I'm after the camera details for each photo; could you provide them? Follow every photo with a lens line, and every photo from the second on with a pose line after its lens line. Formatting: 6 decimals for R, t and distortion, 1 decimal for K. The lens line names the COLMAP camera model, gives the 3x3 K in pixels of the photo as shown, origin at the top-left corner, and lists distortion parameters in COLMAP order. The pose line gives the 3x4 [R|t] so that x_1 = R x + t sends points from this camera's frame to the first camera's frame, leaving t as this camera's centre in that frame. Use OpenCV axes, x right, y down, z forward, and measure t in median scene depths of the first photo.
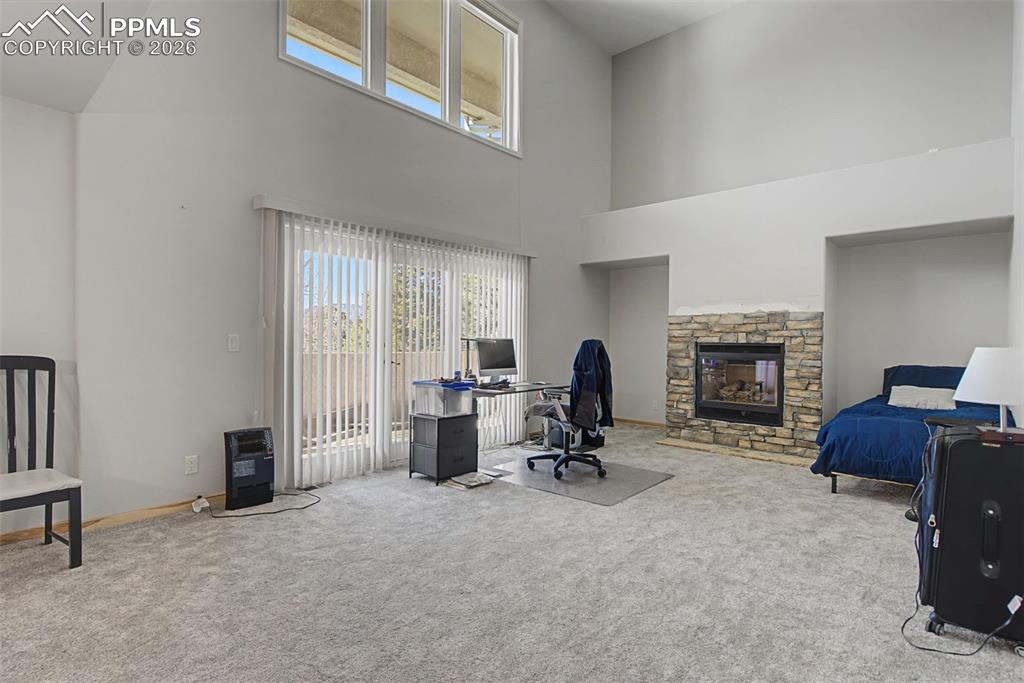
lens RADIAL K [[511.7, 0, 514.9], [0, 511.7, 343.9], [0, 0, 1]] dist [0.006384, -0.001051]
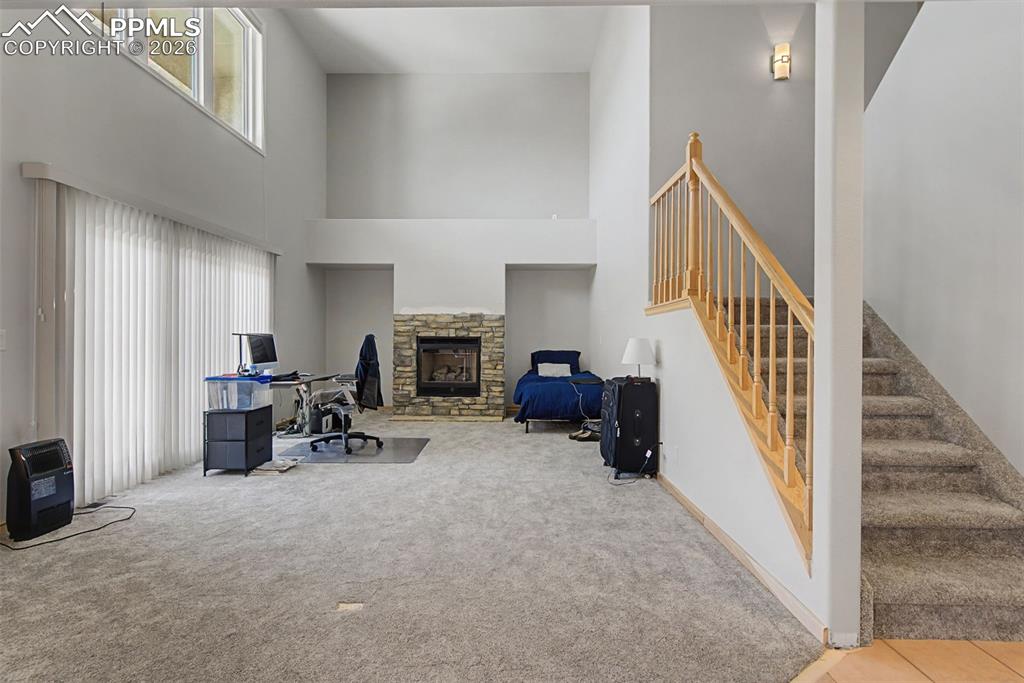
lens RADIAL K [[511.7, 0, 503.9], [0, 511.7, 339.1], [0, 0, 1]] dist [0.006384, -0.001051]
pose [[0.753717, -0.007831, 0.657153, -0.364503], [0.005570, 0.999969, 0.005528, -0.002095], [-0.657176, -0.000506, 0.753737, -0.098186]]
